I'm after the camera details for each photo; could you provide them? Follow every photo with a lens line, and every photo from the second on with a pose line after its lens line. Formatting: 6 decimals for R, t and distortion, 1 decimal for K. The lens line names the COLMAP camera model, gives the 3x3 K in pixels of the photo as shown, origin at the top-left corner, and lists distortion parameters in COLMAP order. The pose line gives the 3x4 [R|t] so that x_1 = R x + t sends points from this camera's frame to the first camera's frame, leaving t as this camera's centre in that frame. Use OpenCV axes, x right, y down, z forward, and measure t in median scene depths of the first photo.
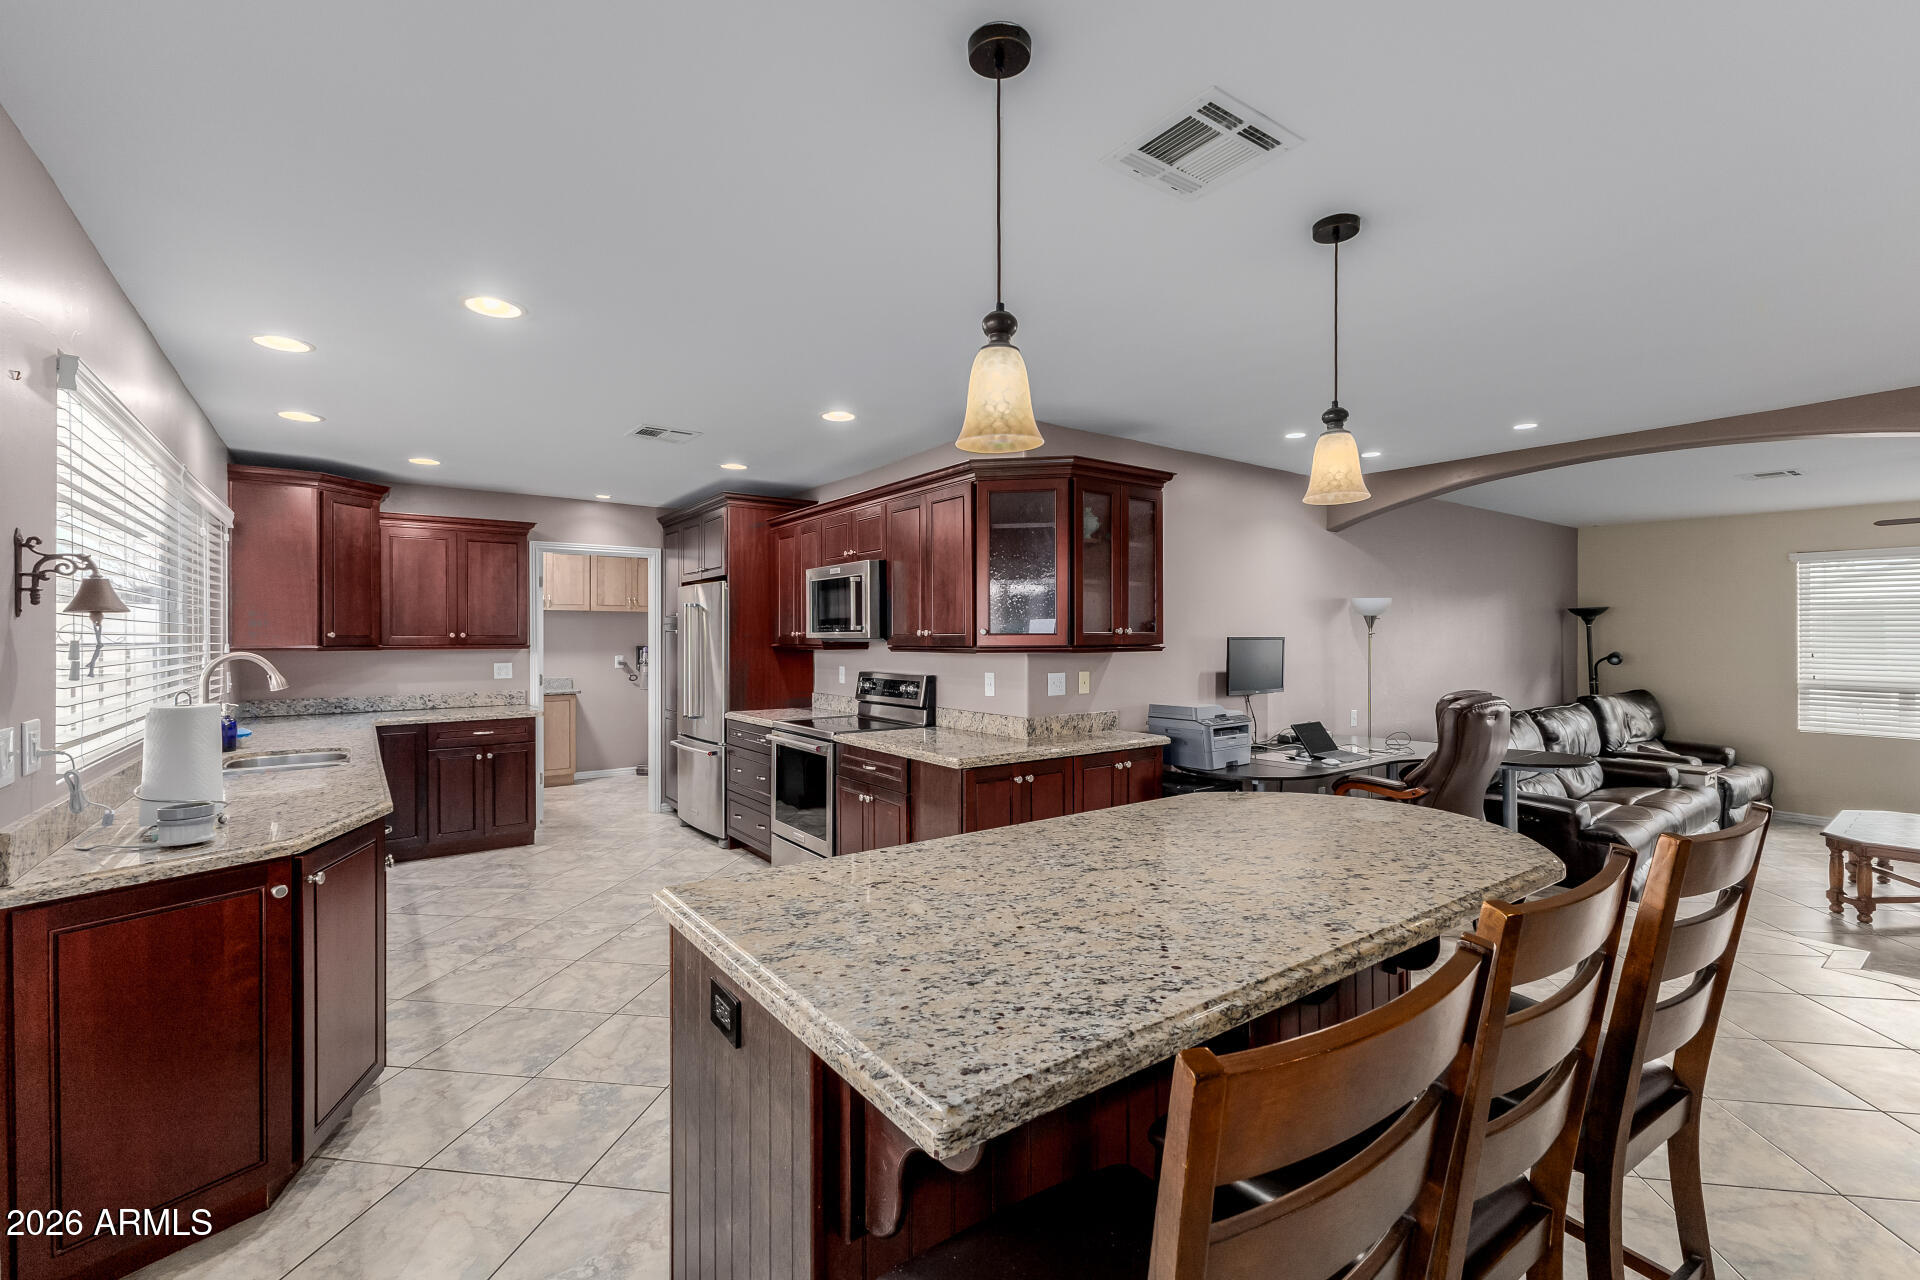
lens RADIAL K [[822.9, 0, 960.0], [0, 822.9, 640.0], [0, 0, 1]] dist [0.007488, 0.000466]
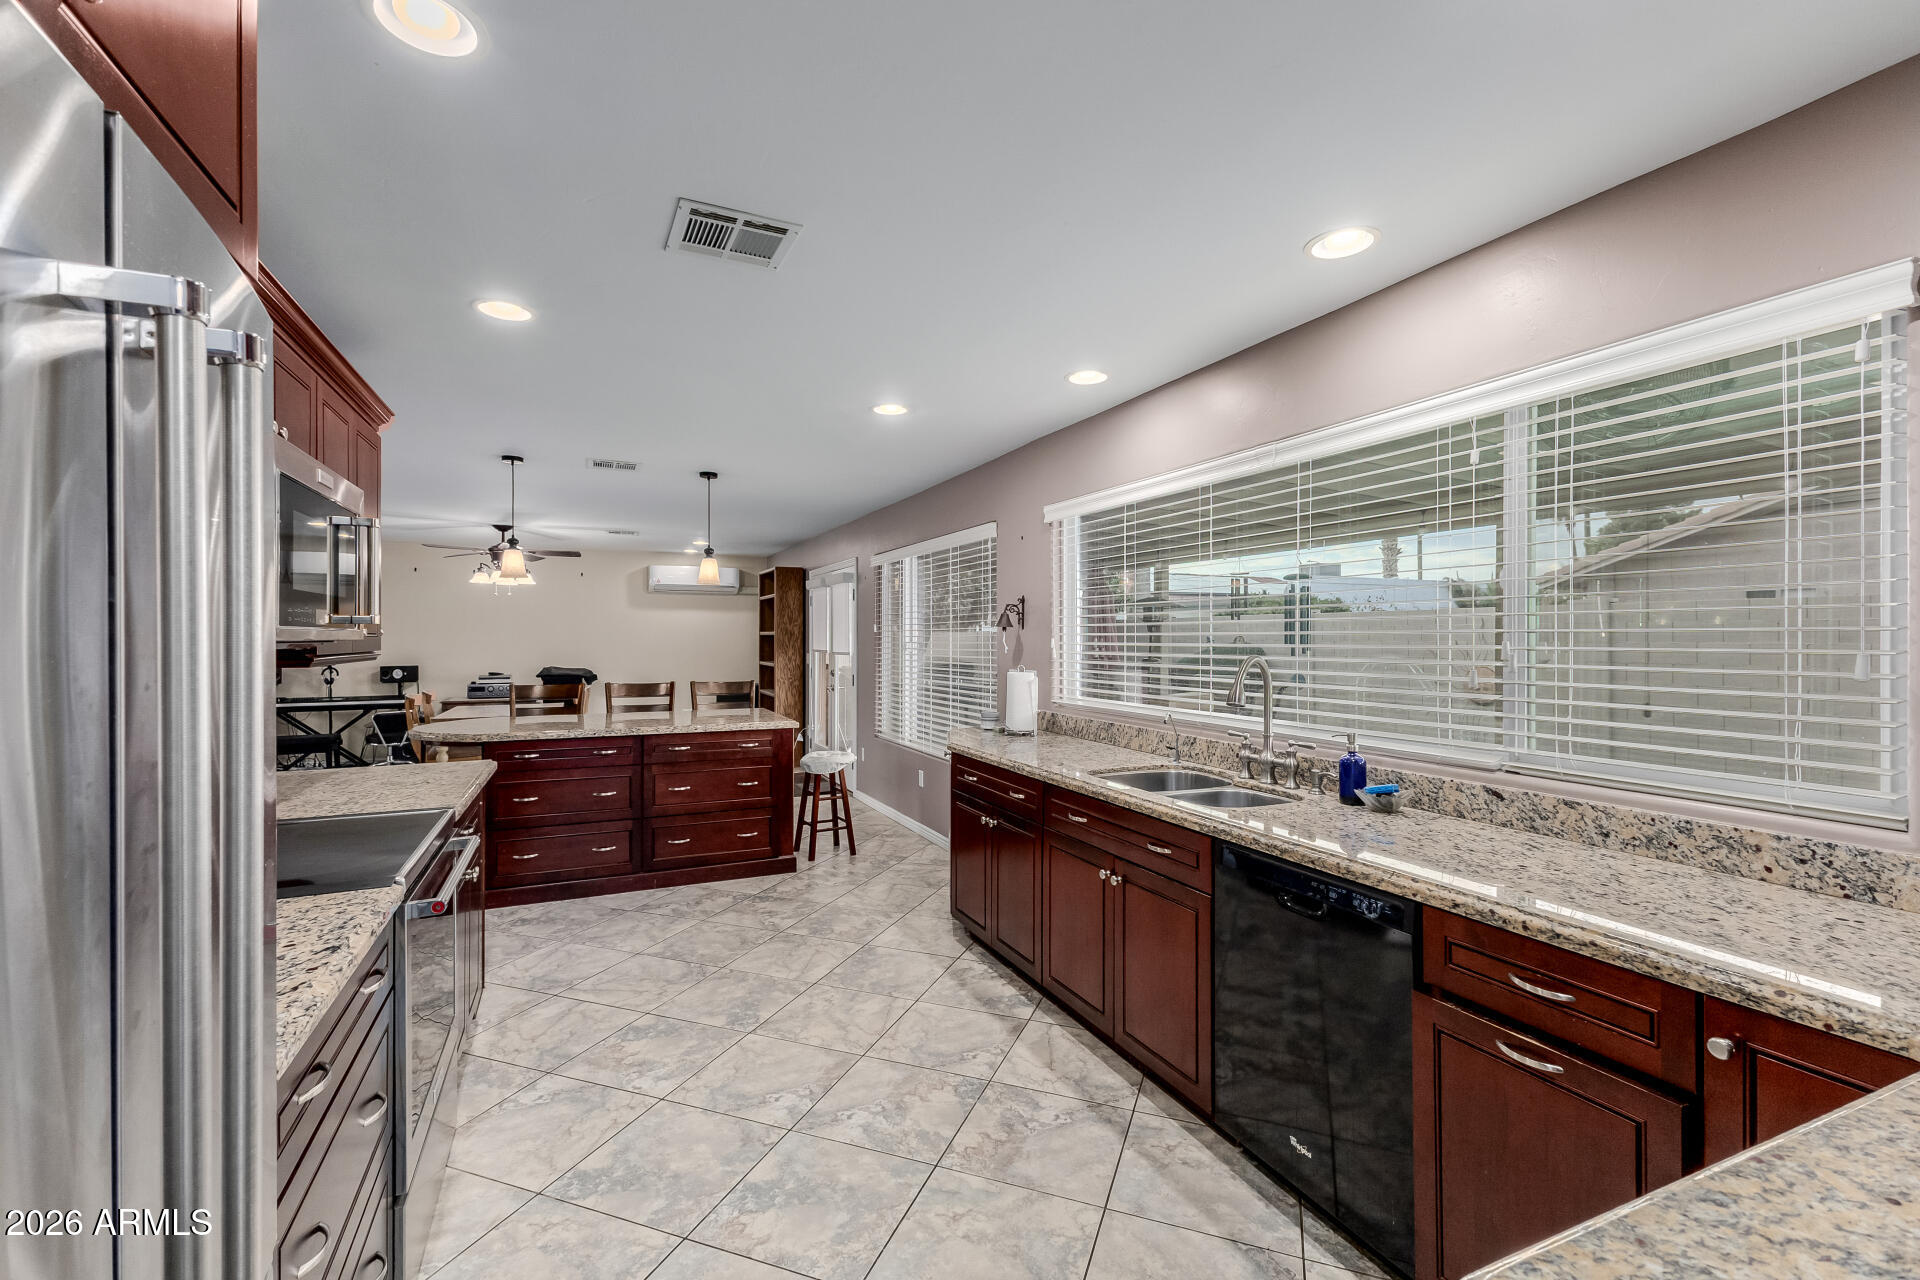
lens RADIAL K [[822.4, 0, 960.5], [0, 822.4, 639.2], [0, 0, 1]] dist [0.007905, -0.000471]
pose [[-0.978850, 0.000437, 0.204580, -0.478078], [0.001726, 0.999980, 0.006122, -0.004077], [-0.204574, 0.006346, -0.978831, 1.165642]]
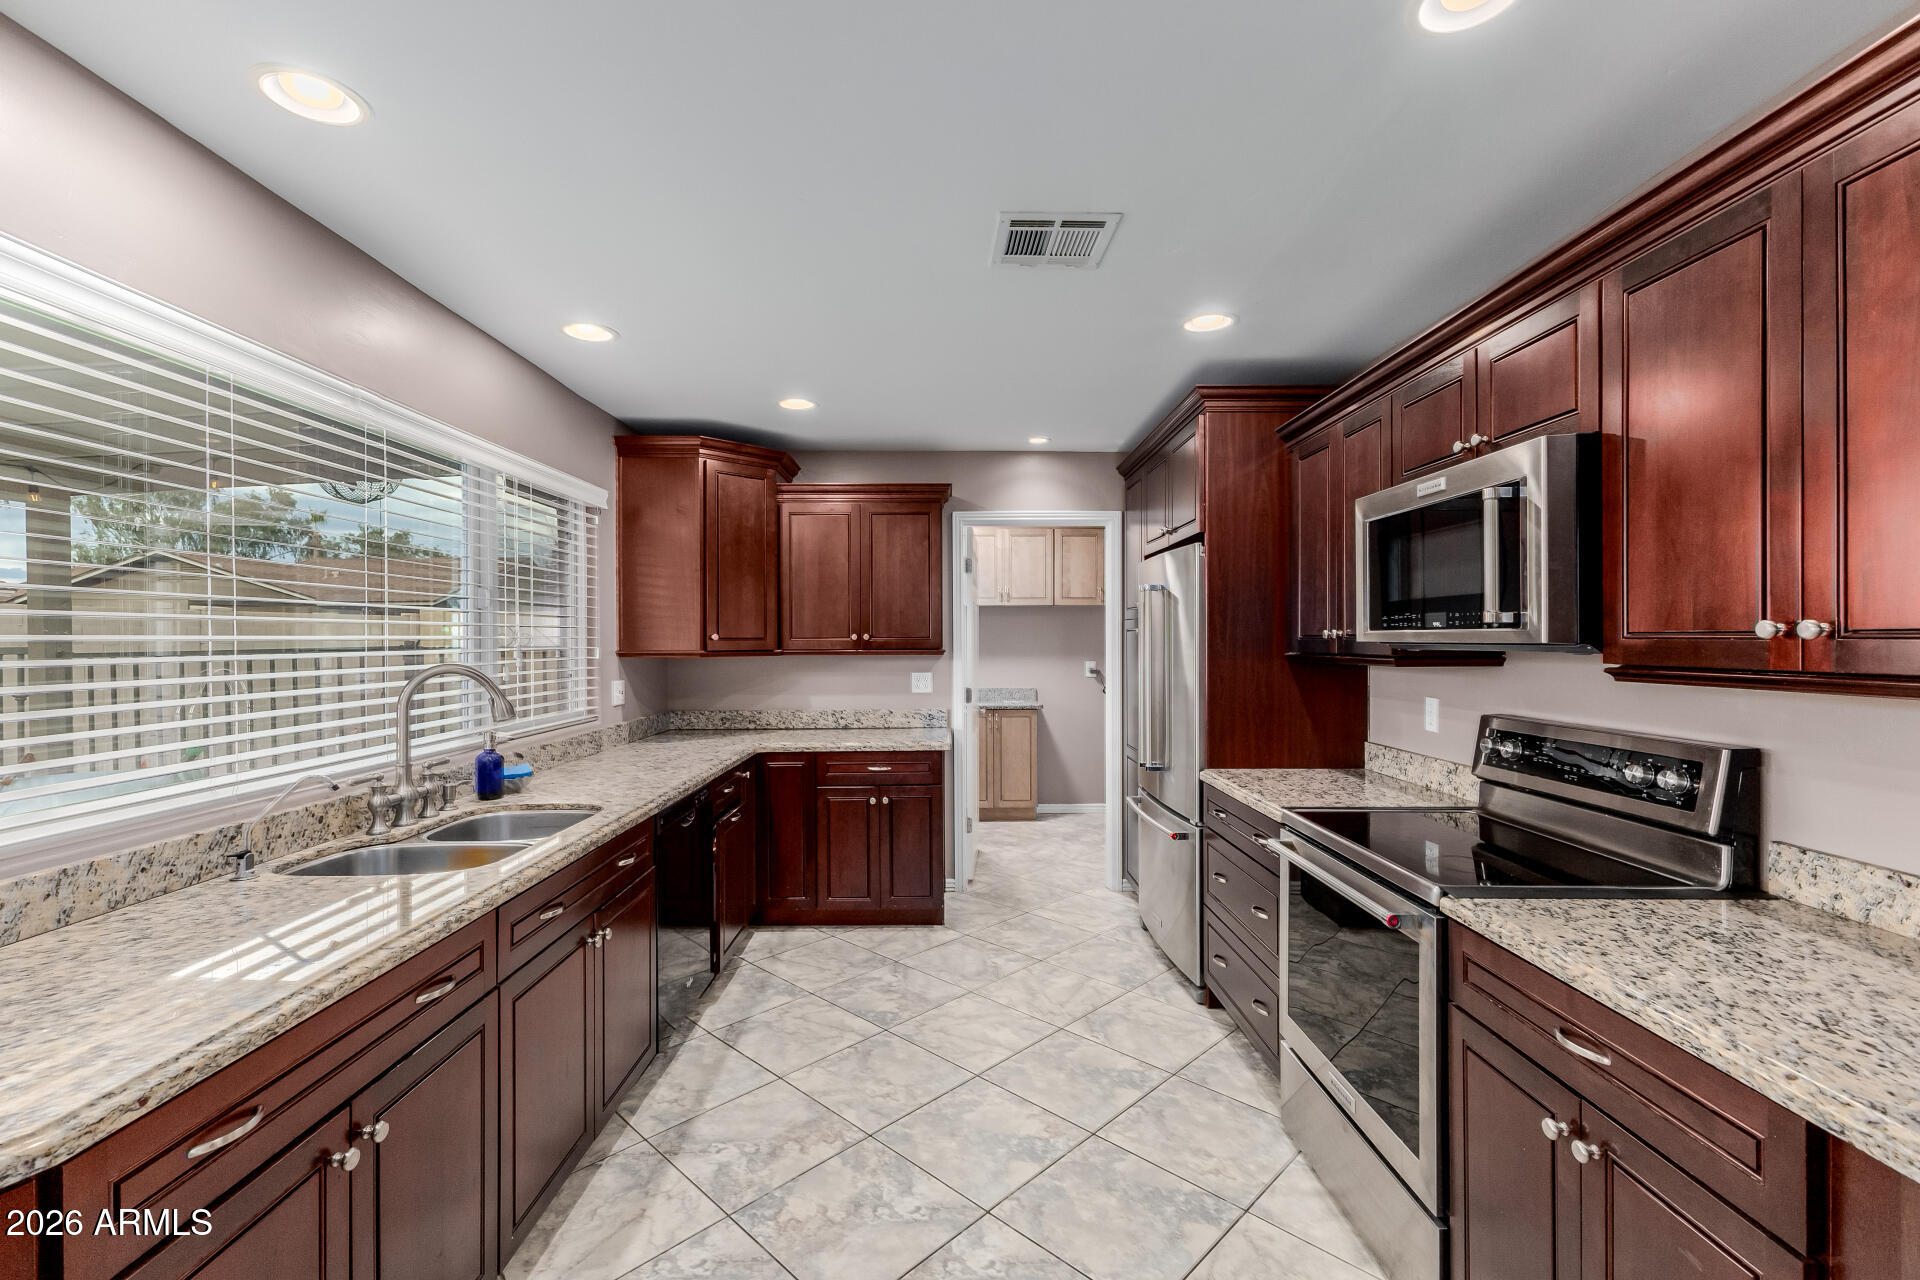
lens RADIAL K [[822.9, 0, 960.0], [0, 822.9, 640.0], [0, 0, 1]] dist [0.007488, 0.000466]
pose [[0.814758, 0.001111, -0.579801, -0.088670], [-0.000711, 0.999999, 0.000916, -0.003642], [0.579801, -0.000334, 0.814758, 0.437631]]
